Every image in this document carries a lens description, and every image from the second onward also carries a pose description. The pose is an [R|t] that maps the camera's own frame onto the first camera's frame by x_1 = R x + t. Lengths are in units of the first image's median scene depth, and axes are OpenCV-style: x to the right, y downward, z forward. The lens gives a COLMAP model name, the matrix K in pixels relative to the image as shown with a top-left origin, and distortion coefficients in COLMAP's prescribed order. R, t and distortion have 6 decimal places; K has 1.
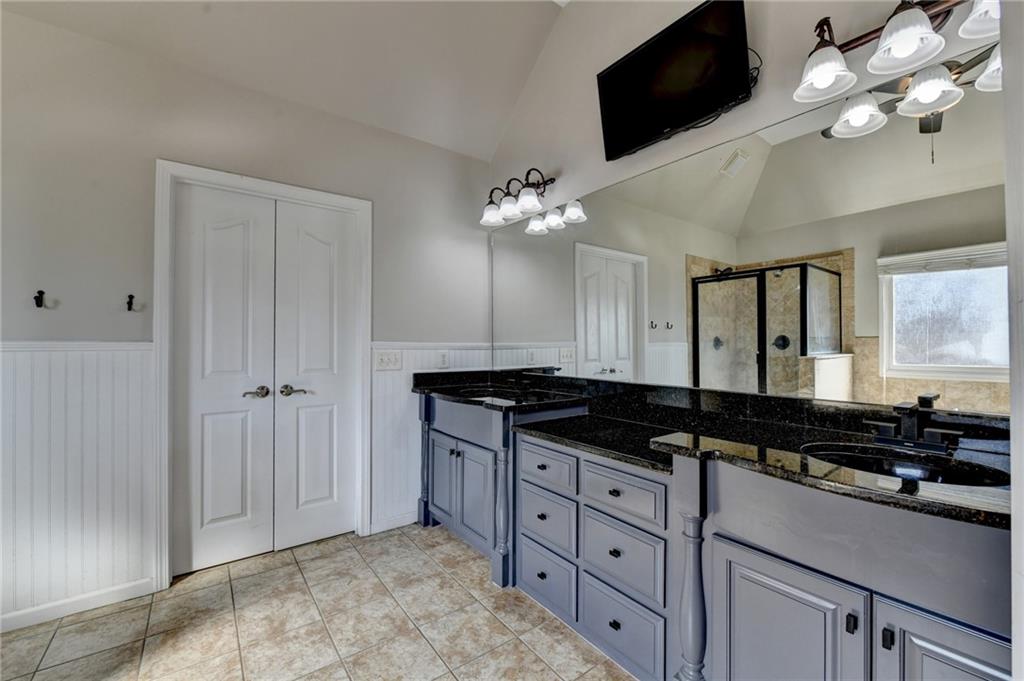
lens RADIAL K [[422.2, 0, 520.0], [0, 422.2, 339.9], [0, 0, 1]] dist [0.000215, -0.001319]
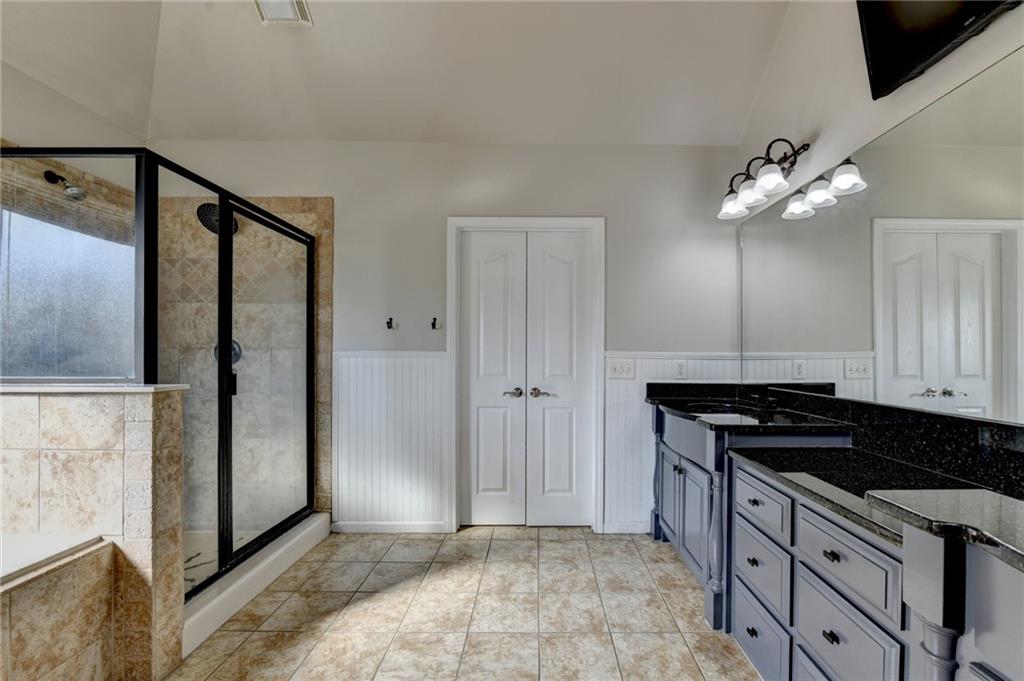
lens RADIAL K [[422.2, 0, 549.0], [0, 422.2, 355.6], [0, 0, 1]] dist [0.000215, -0.001319]
pose [[0.800709, 0.005245, -0.599031, 0.196567], [0.002425, 0.999925, 0.011997, 0.002909], [0.599049, -0.011059, 0.800636, 0.088112]]
